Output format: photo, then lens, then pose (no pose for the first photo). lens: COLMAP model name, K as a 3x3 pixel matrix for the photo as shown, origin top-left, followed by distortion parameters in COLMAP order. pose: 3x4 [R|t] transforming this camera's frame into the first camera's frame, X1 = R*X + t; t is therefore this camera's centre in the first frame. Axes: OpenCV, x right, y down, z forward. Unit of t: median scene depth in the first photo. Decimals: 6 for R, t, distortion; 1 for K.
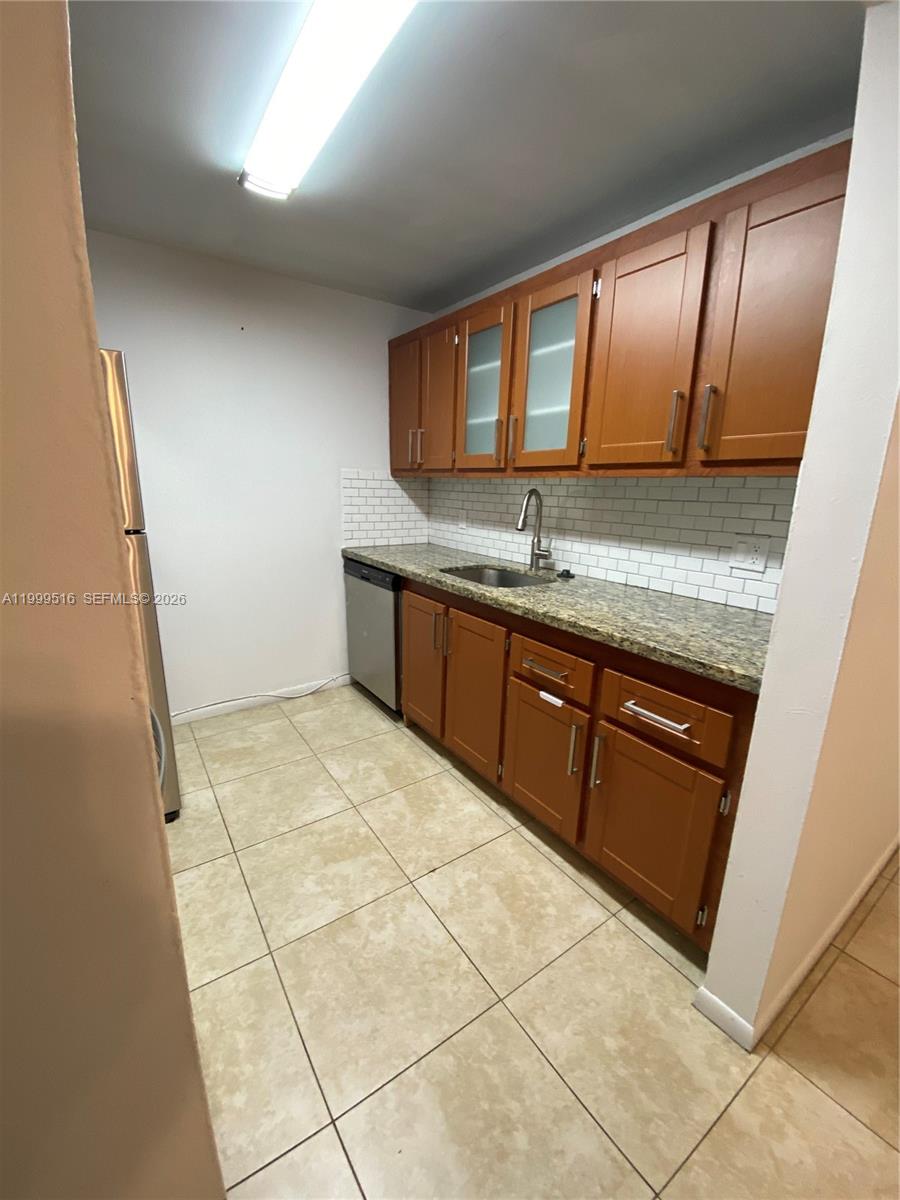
lens RADIAL K [[485.5, 0, 444.5], [0, 485.5, 596.2], [0, 0, 1]] dist [0.008559, -0.005505]
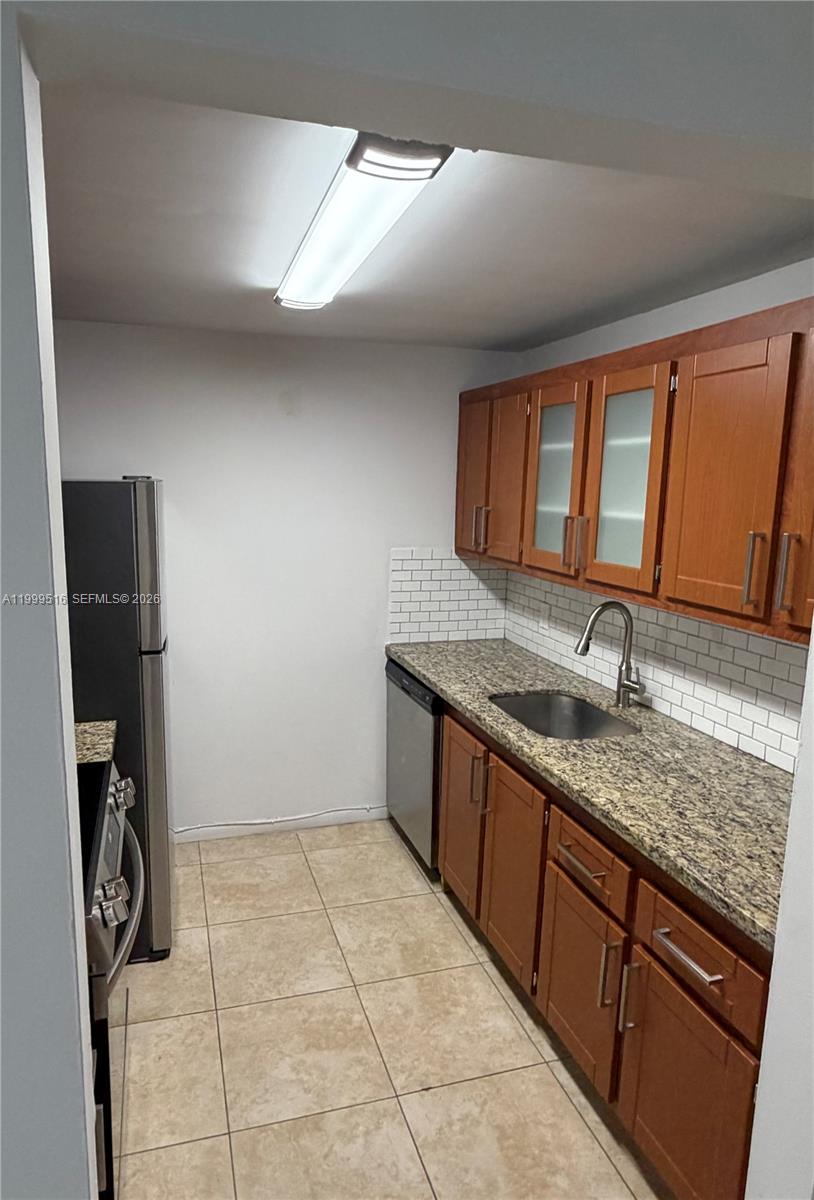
lens RADIAL K [[726.8, 0, 362.9], [0, 726.8, 601.1], [0, 0, 1]] dist [0.000615, 0.004794]
pose [[0.946478, 0.048293, -0.319135, 0.209526], [-0.071572, 0.995530, -0.061619, -0.155874], [0.314732, 0.081162, 0.945704, -0.234268]]
